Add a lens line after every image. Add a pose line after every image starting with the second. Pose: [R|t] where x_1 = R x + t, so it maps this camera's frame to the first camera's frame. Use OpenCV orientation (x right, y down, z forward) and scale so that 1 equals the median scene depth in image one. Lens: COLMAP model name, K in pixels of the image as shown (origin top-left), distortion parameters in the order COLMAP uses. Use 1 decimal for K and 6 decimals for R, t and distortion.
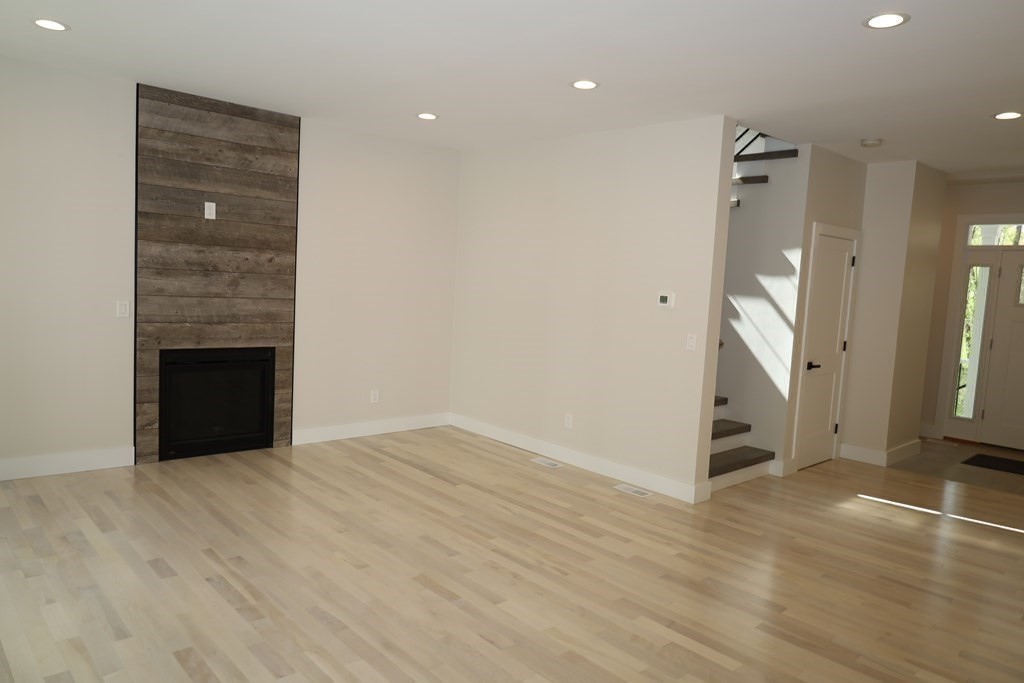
lens RADIAL K [[702.1, 0, 508.8], [0, 702.1, 339.7], [0, 0, 1]] dist [0.000468, -0.013534]
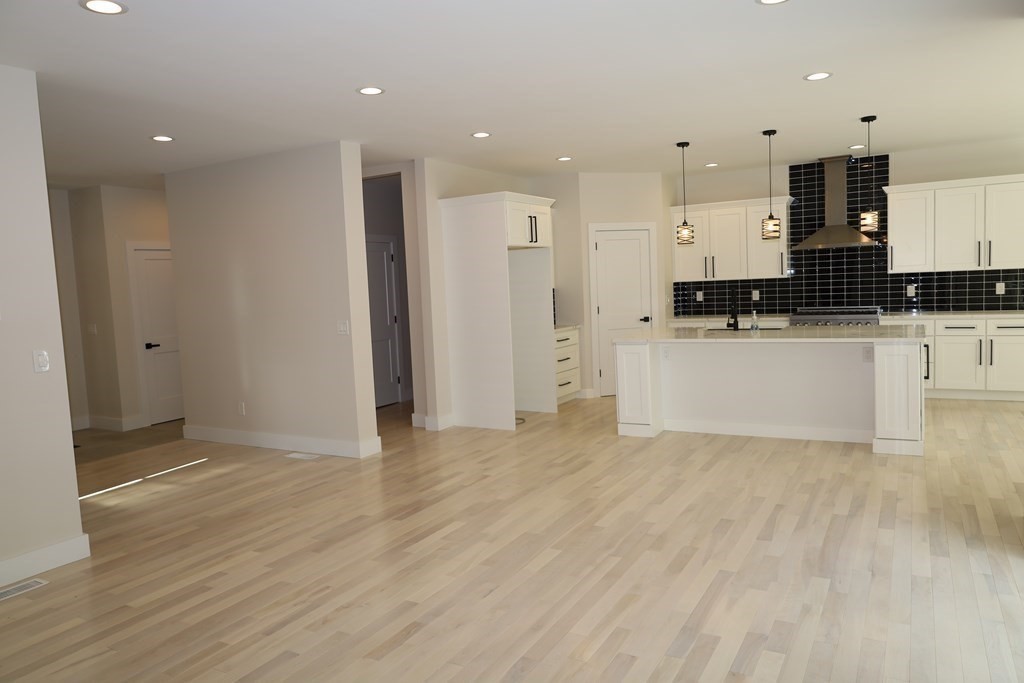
lens RADIAL K [[702.1, 0, 511.8], [0, 702.1, 344.9], [0, 0, 1]] dist [0.000468, -0.013534]
pose [[-0.313526, -0.116081, 0.942458, -0.530677], [0.122049, 0.979342, 0.161226, -0.063738], [-0.941703, 0.165575, -0.292882, 0.630512]]
